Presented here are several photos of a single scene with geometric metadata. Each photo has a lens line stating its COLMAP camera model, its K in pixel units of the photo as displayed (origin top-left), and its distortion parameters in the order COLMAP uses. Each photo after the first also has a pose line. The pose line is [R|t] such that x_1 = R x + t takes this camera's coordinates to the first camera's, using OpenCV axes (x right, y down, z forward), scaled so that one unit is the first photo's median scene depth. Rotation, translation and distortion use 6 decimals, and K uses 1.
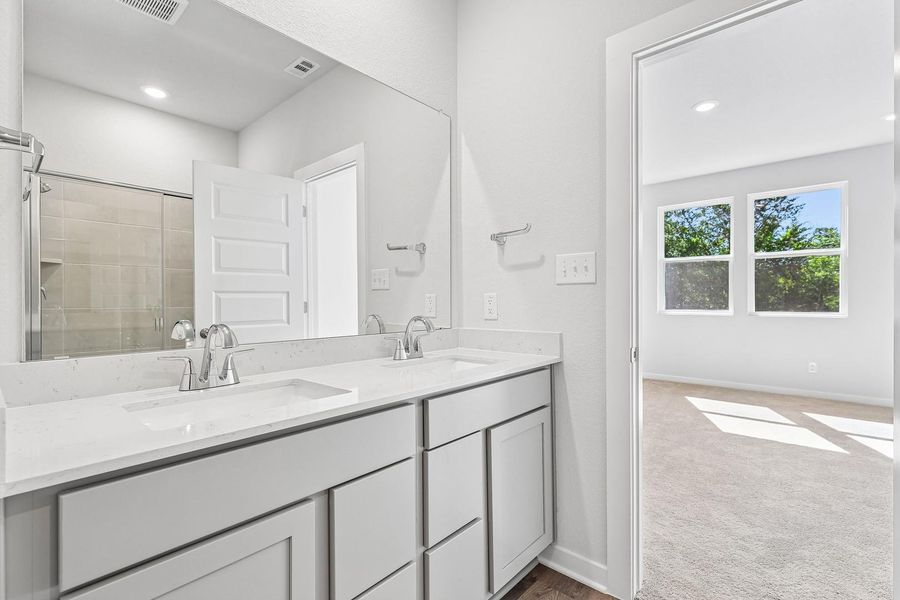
lens RADIAL K [[415.0, 0, 452.9], [0, 415.0, 299.0], [0, 0, 1]] dist [-0.007574, 0.000602]
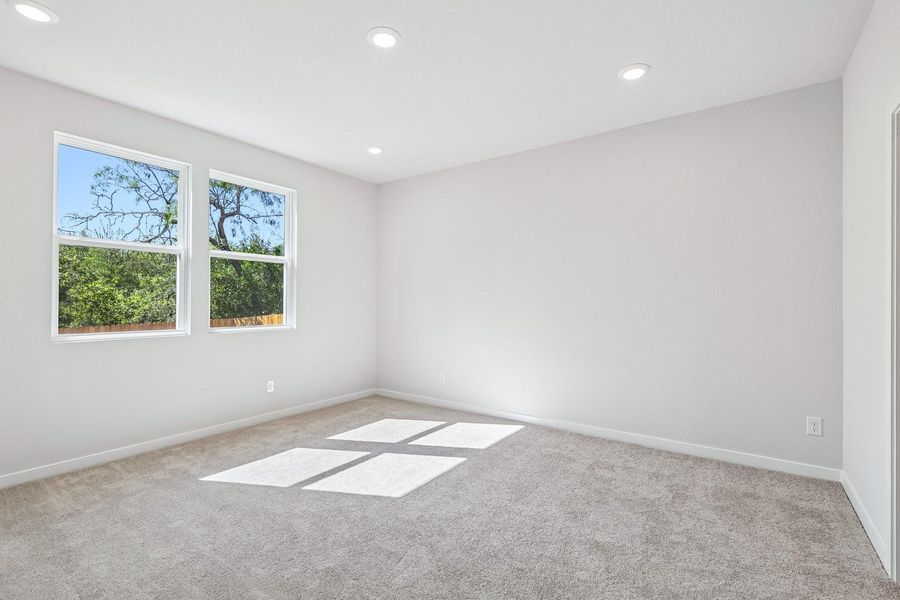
lens RADIAL K [[415.0, 0, 453.4], [0, 415.0, 298.0], [0, 0, 1]] dist [-0.007574, 0.000602]
pose [[-0.107458, 0.009628, 0.994163, -0.056447], [0.001230, 0.999954, -0.009551, -0.015173], [-0.994209, 0.000197, -0.107465, 0.631754]]
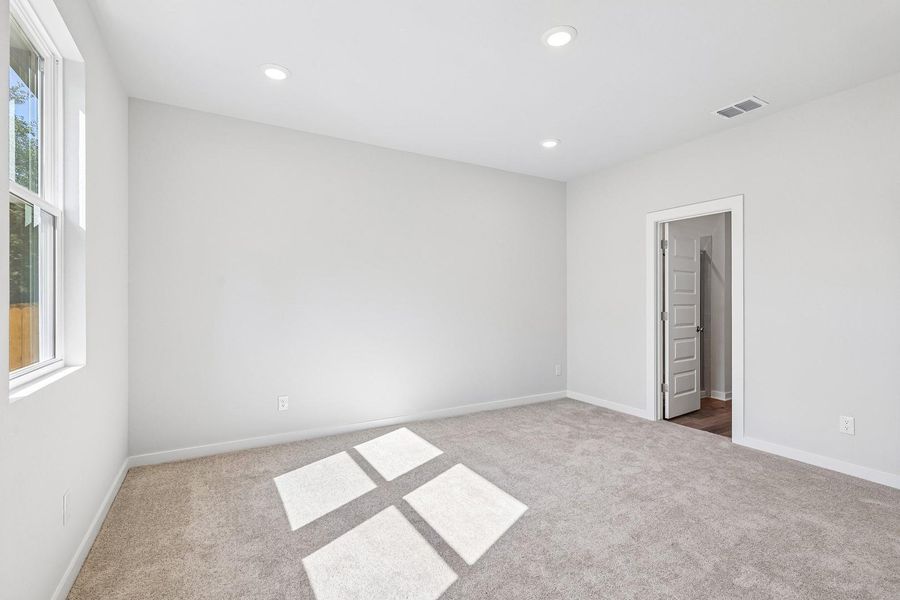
lens RADIAL K [[415.0, 0, 448.2], [0, 415.0, 302.2], [0, 0, 1]] dist [-0.007574, 0.000602]
pose [[-0.946164, 0.004477, 0.323657, 0.373723], [0.008675, 0.999896, 0.011528, -0.022321], [-0.323571, 0.013715, -0.946104, 1.114758]]
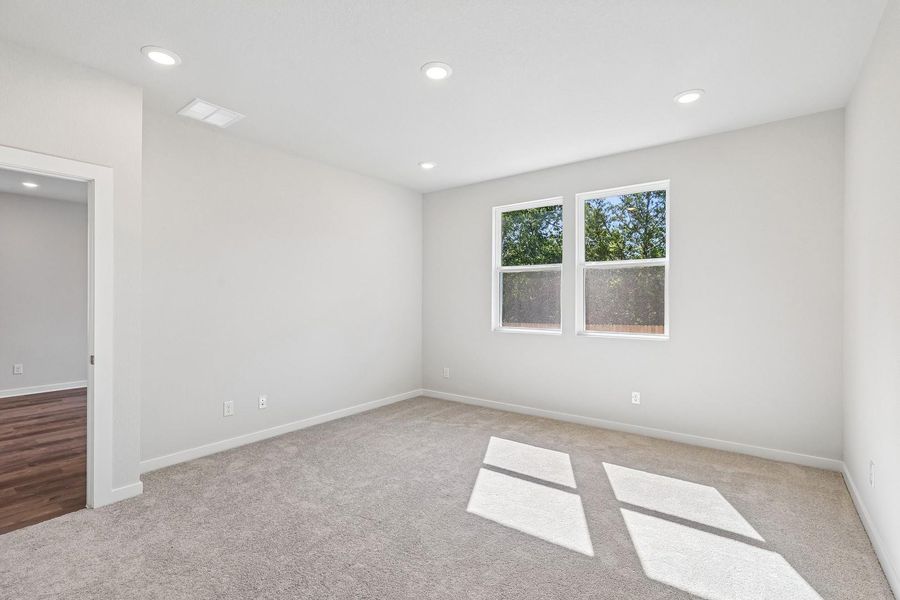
lens RADIAL K [[415.0, 0, 450.3], [0, 415.0, 300.5], [0, 0, 1]] dist [-0.007574, 0.000602]
pose [[0.997225, 0.002452, 0.074413, 0.383608], [-0.002500, 0.999997, 0.000543, -0.031169], [-0.074411, -0.000727, 0.997227, 0.160193]]
